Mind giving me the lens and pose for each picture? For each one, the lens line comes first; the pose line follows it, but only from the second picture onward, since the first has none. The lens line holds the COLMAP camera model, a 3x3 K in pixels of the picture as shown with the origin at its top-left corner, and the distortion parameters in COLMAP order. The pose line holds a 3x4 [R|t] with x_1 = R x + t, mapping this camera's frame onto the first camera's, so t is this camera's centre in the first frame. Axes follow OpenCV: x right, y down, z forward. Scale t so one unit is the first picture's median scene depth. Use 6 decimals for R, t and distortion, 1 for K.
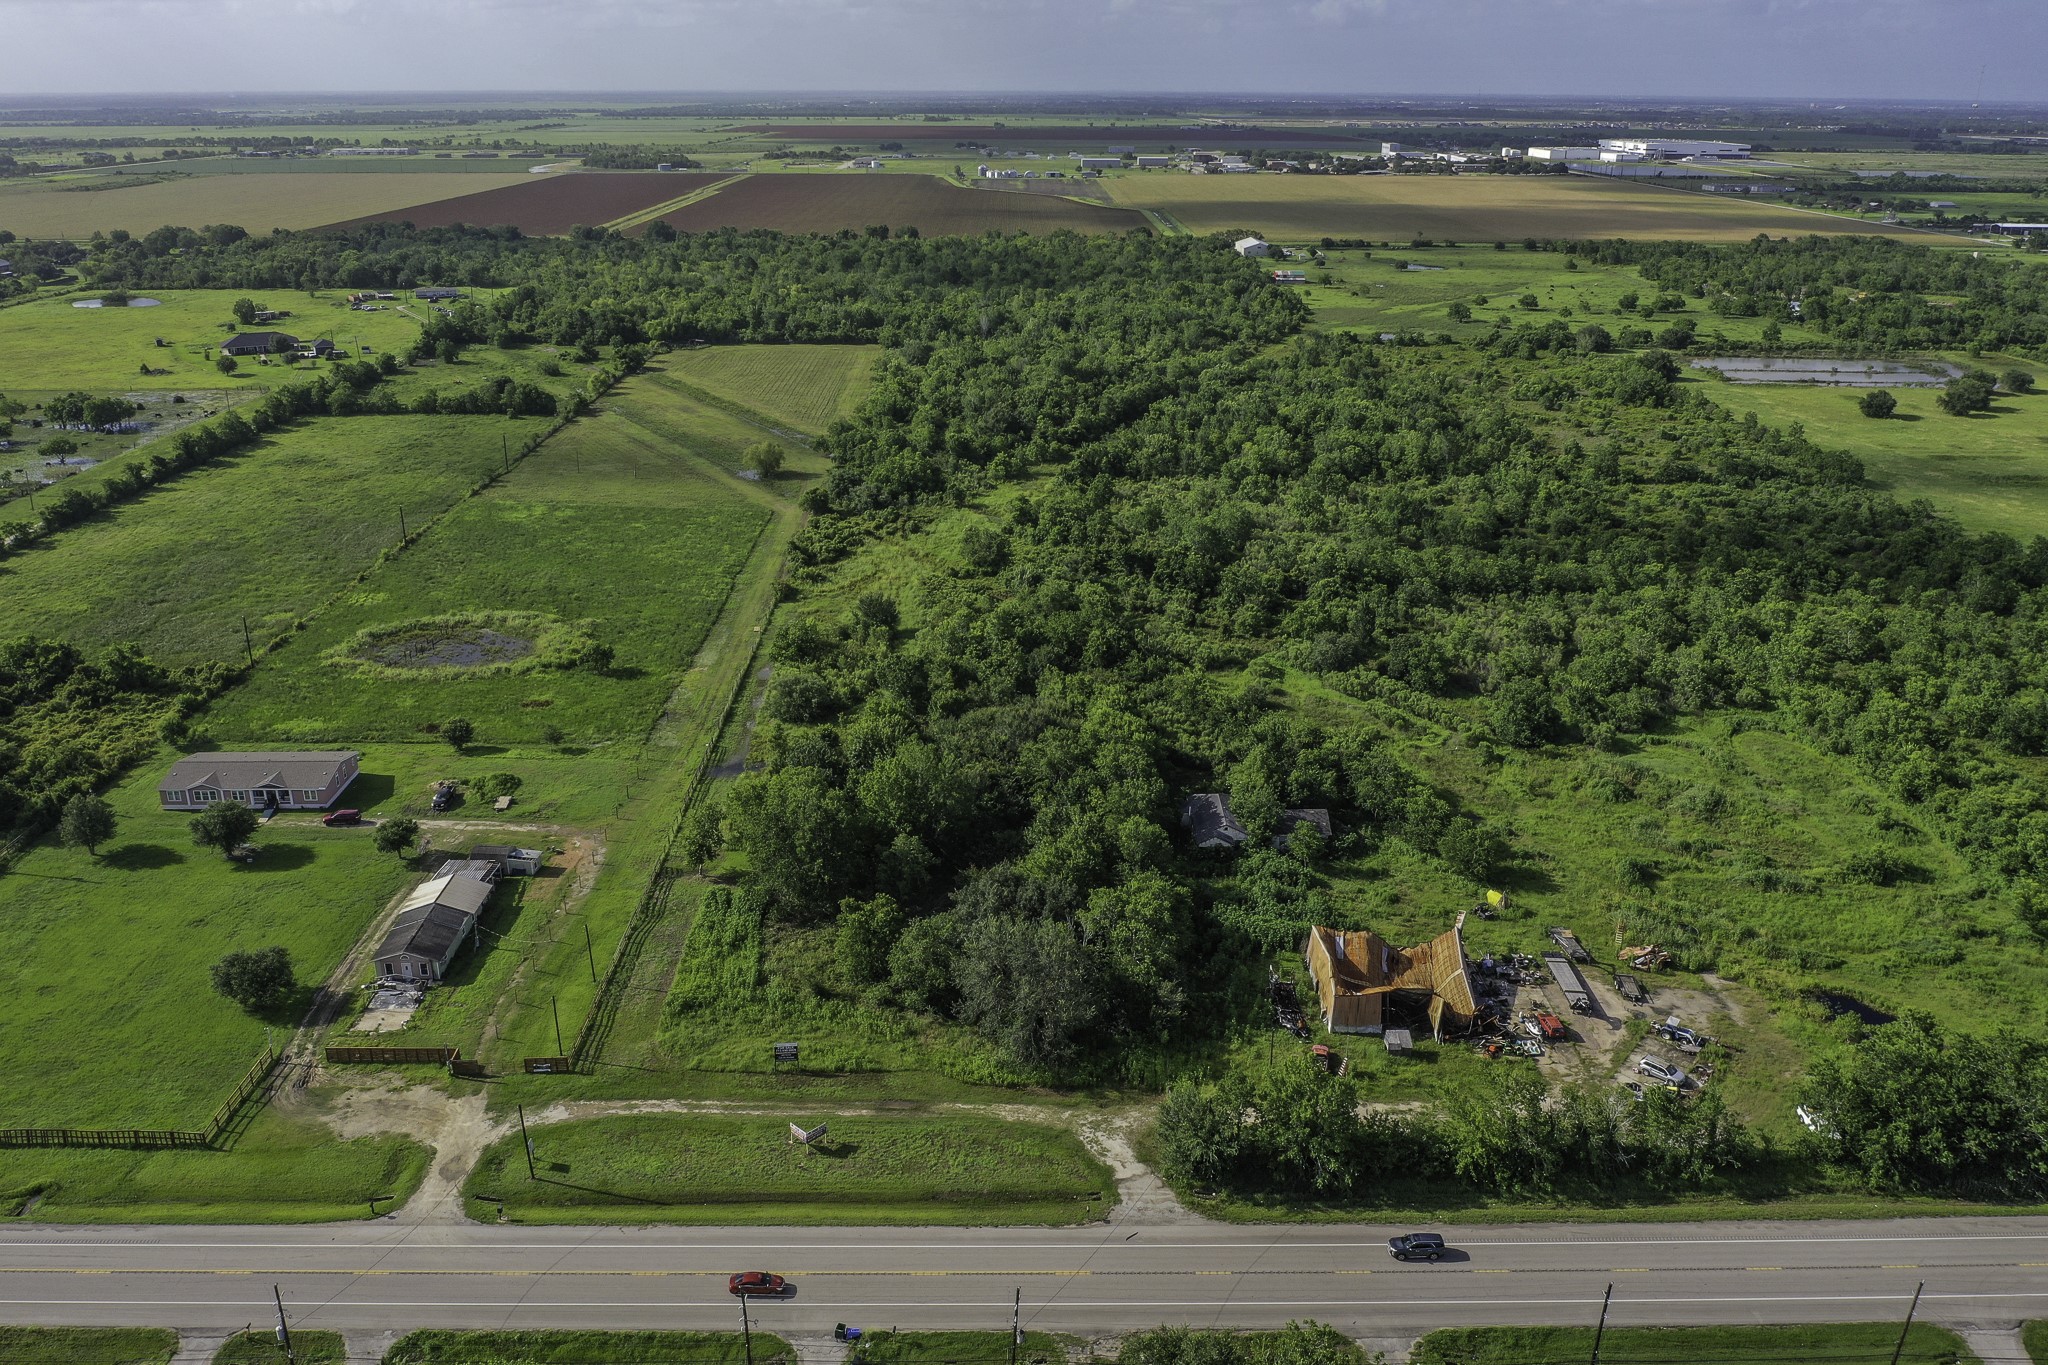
lens RADIAL K [[1601.2, 0, 1011.0], [0, 1601.2, 675.4], [0, 0, 1]] dist [-0.018642, 0.000288]
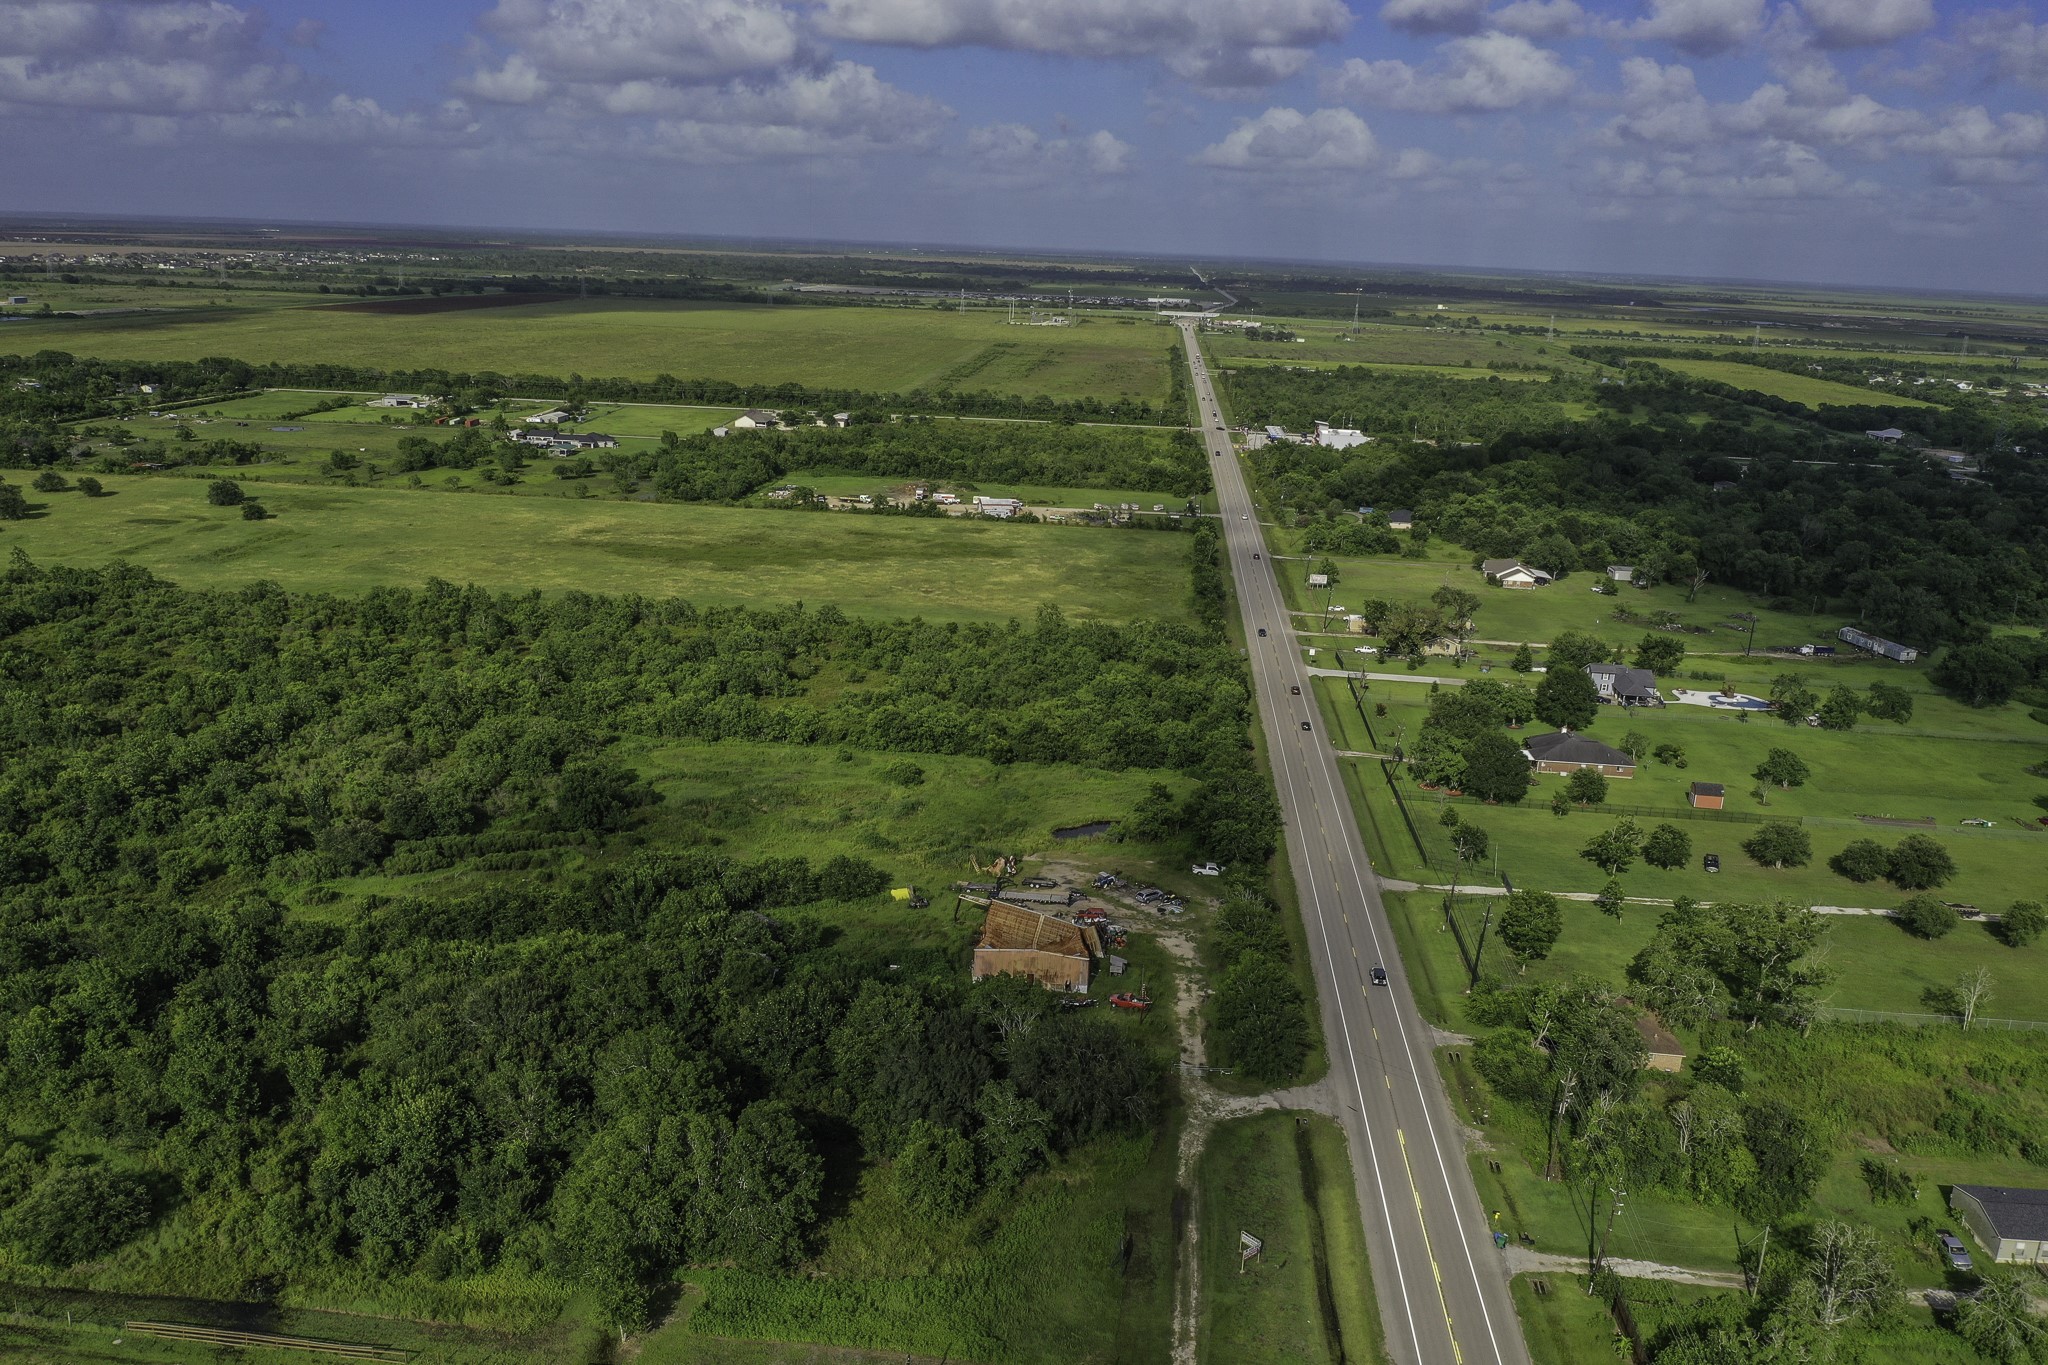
lens RADIAL K [[1601.2, 0, 1037.0], [0, 1601.2, 680.8], [0, 0, 1]] dist [-0.018642, 0.000288]
pose [[0.093826, -0.271504, 0.957853, -0.647264], [0.311428, 0.921819, 0.230785, -0.206212], [-0.945626, 0.276649, 0.171045, 0.542153]]
